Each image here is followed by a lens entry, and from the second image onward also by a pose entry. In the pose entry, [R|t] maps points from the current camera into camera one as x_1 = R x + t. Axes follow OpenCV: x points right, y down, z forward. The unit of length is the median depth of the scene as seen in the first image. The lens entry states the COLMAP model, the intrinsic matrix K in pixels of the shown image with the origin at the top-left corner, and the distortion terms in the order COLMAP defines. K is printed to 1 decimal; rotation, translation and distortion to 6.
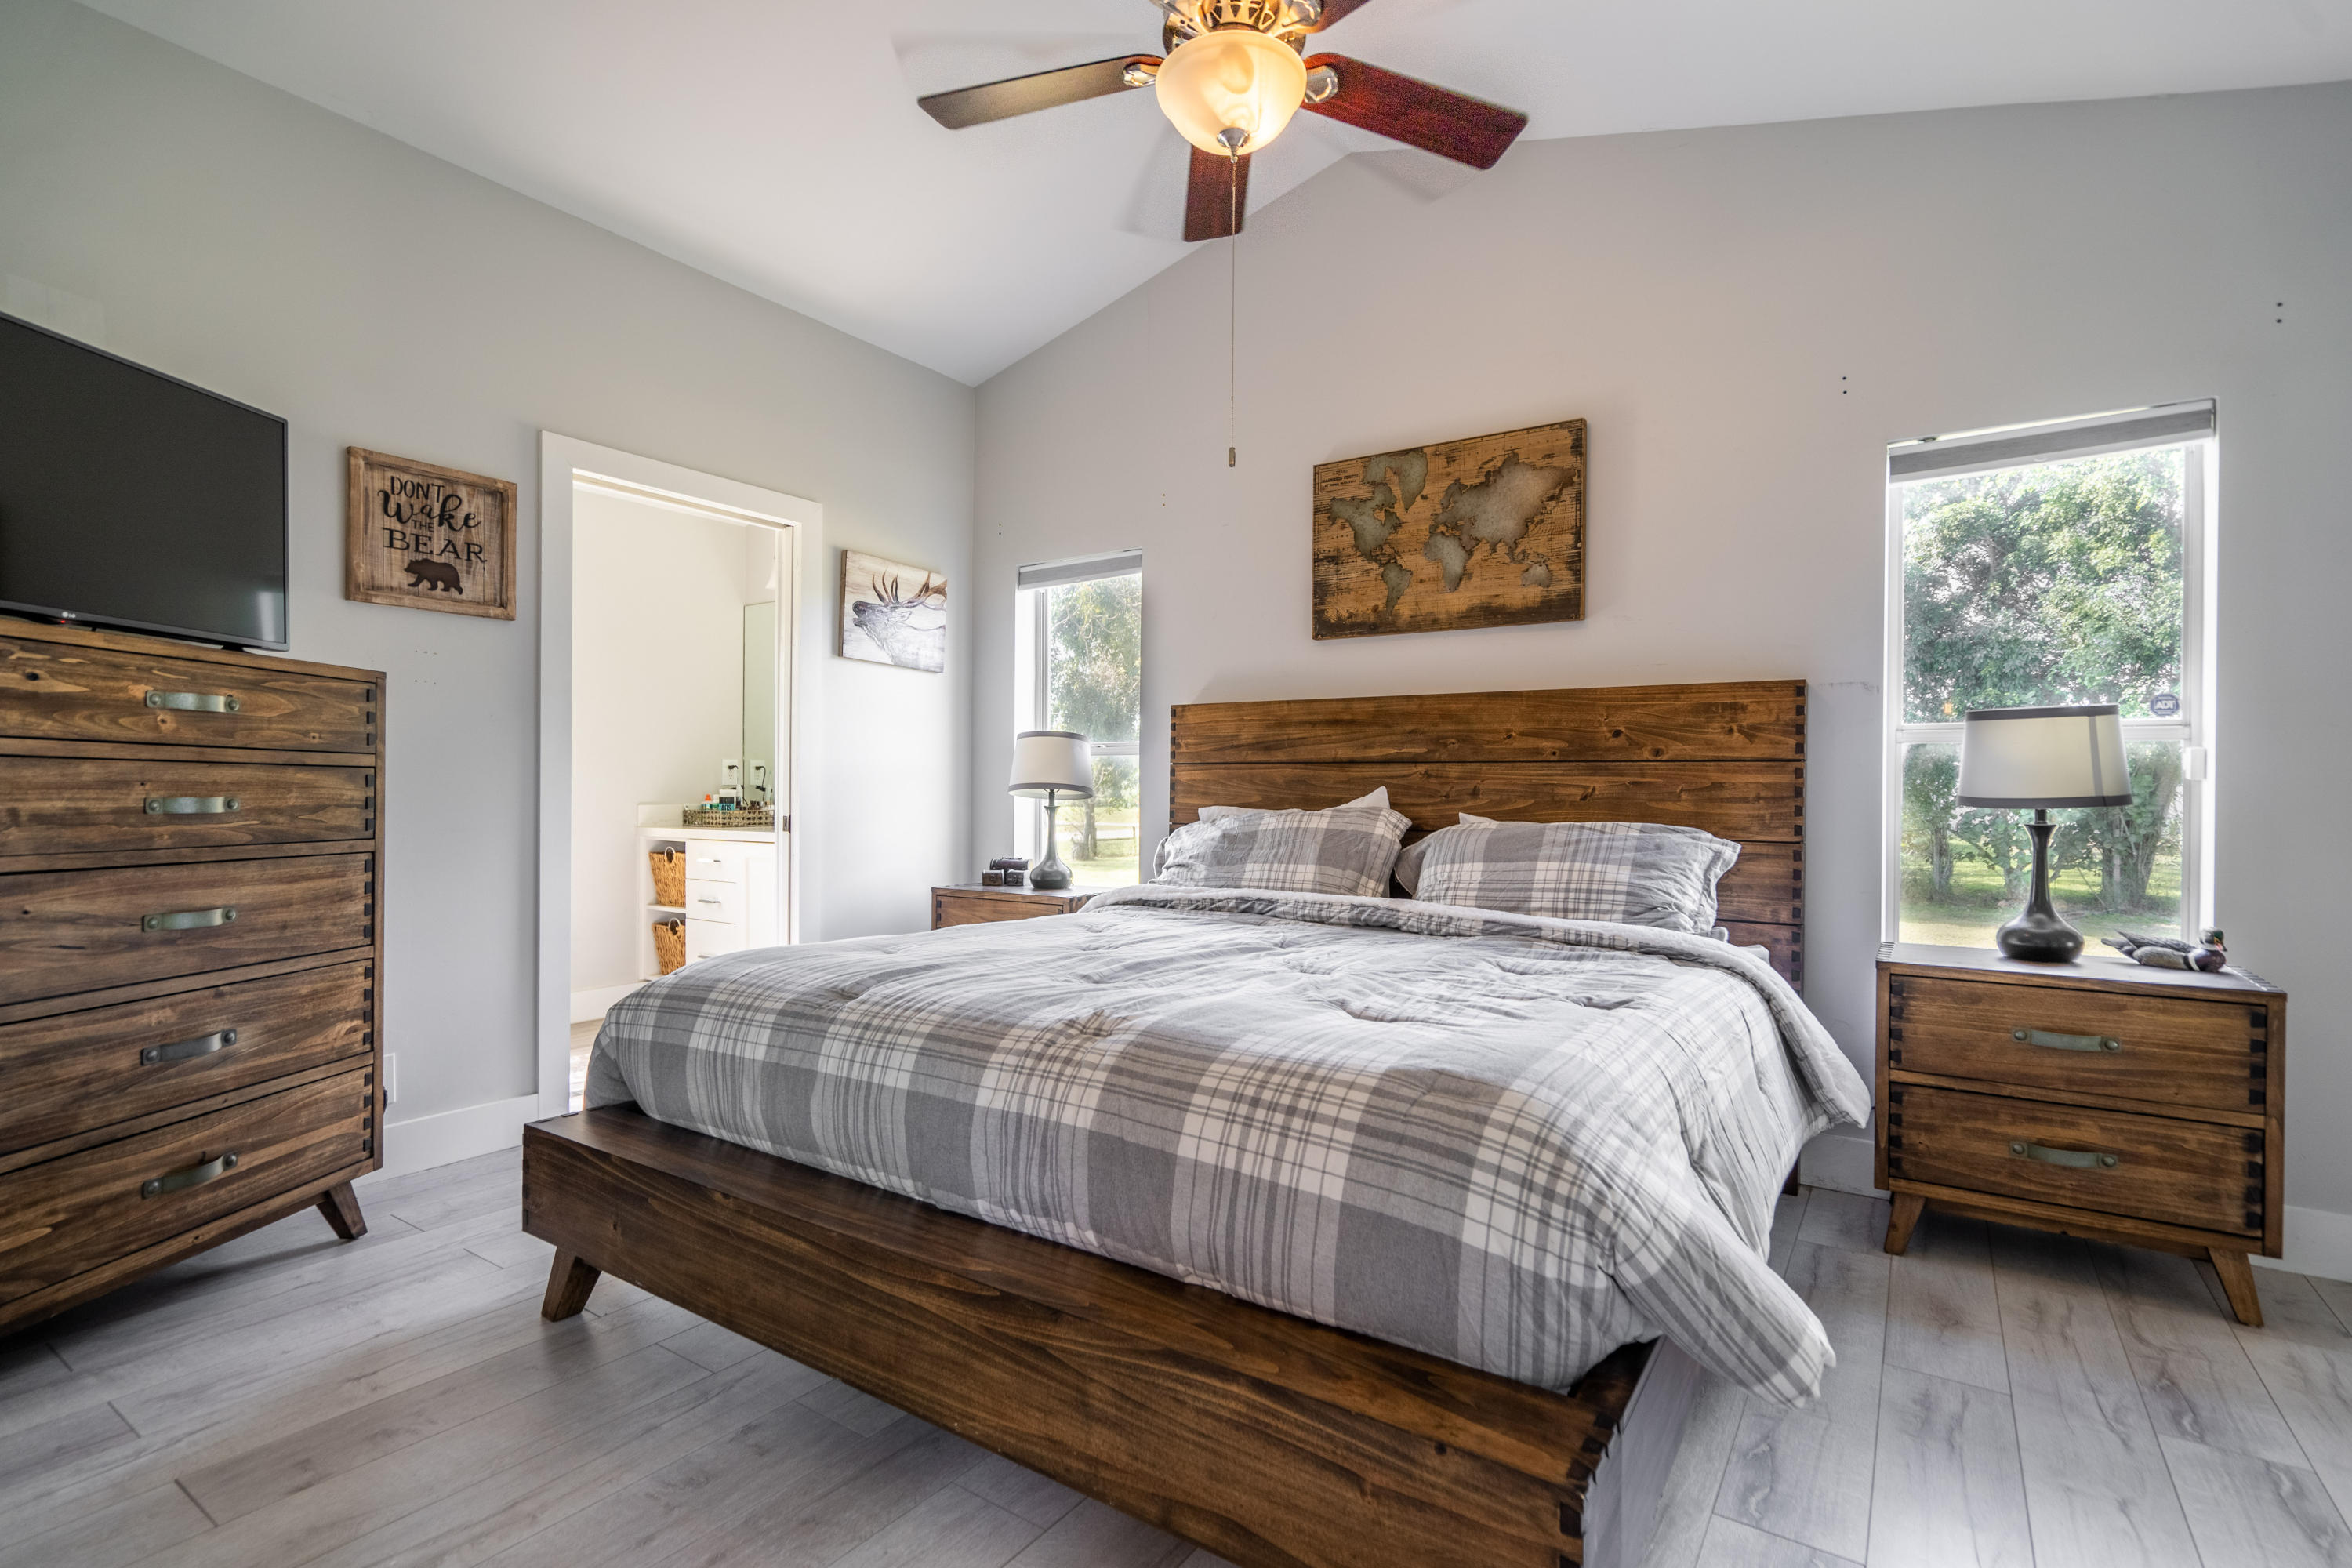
lens RADIAL K [[1099.7, 0, 1178.9], [0, 1099.7, 813.7], [0, 0, 1]] dist [-0.003332, 0.000124]
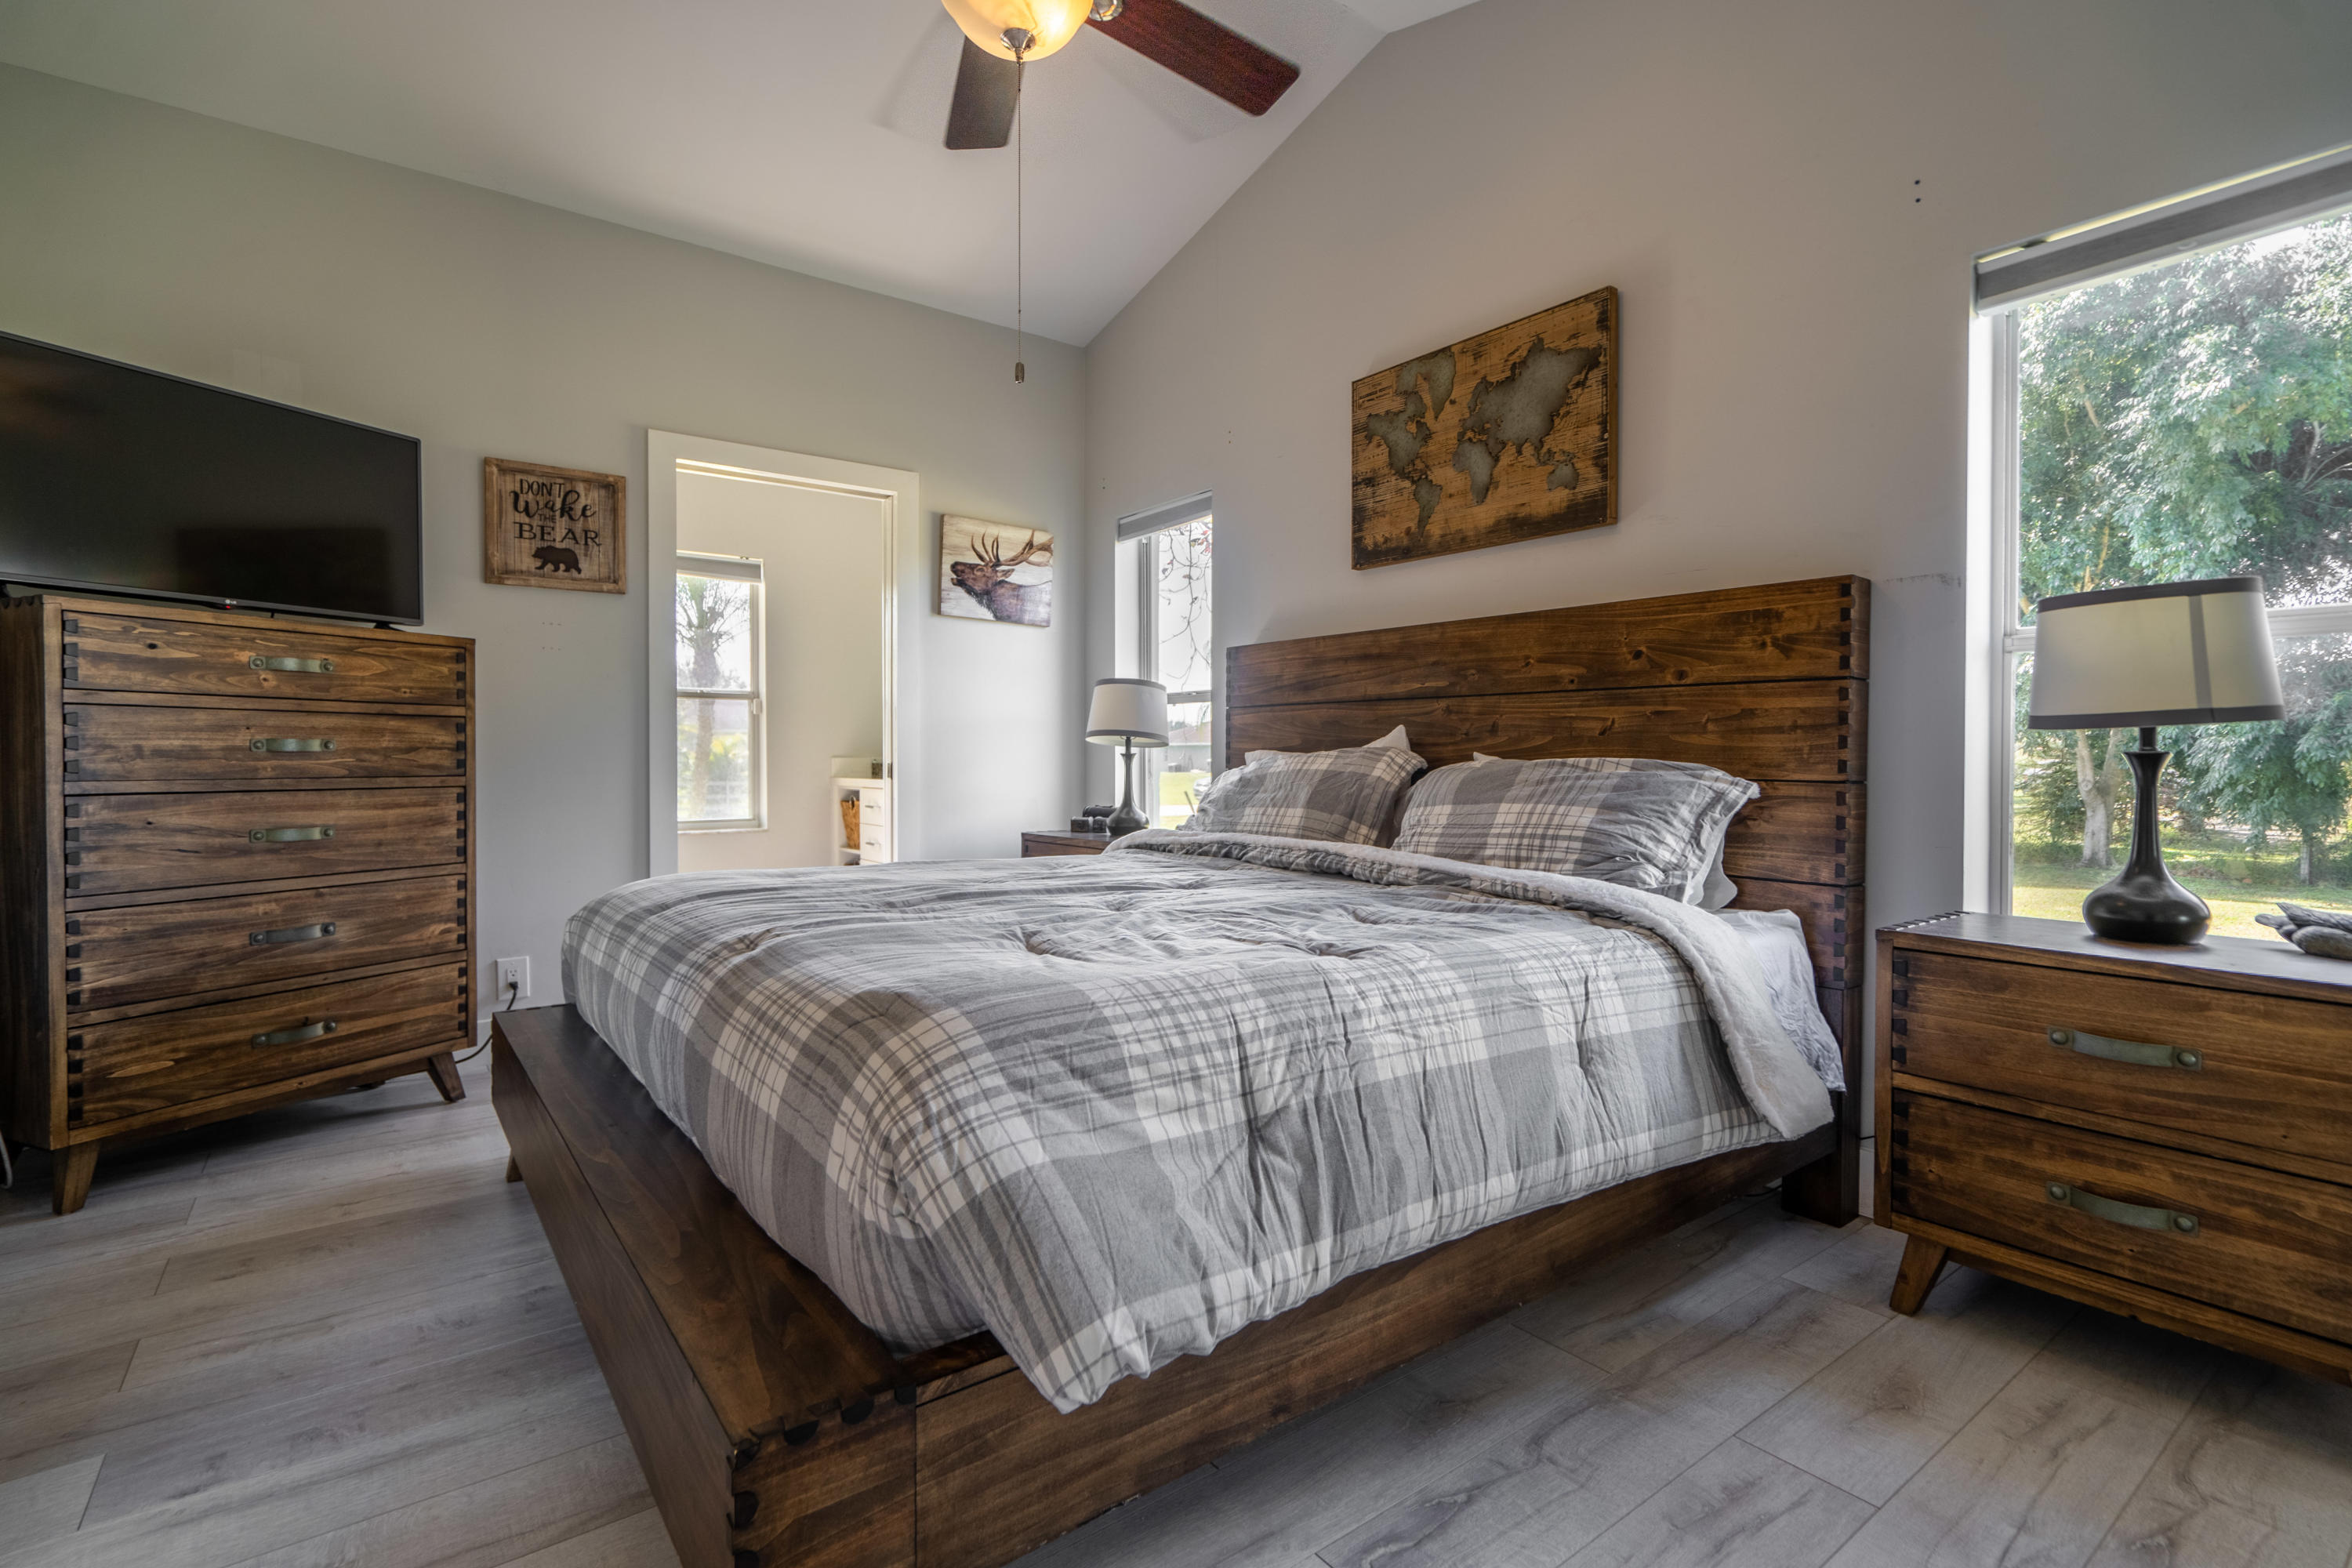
lens RADIAL K [[1095.7, 0, 1176.0], [0, 1095.7, 784.0], [0, 0, 1]] dist [0.002053, -0.000622]
pose [[0.944563, 0.000964, -0.328329, 0.372491], [0.000606, 0.999989, 0.004682, 0.024234], [0.328329, -0.004621, 0.944552, 0.097214]]
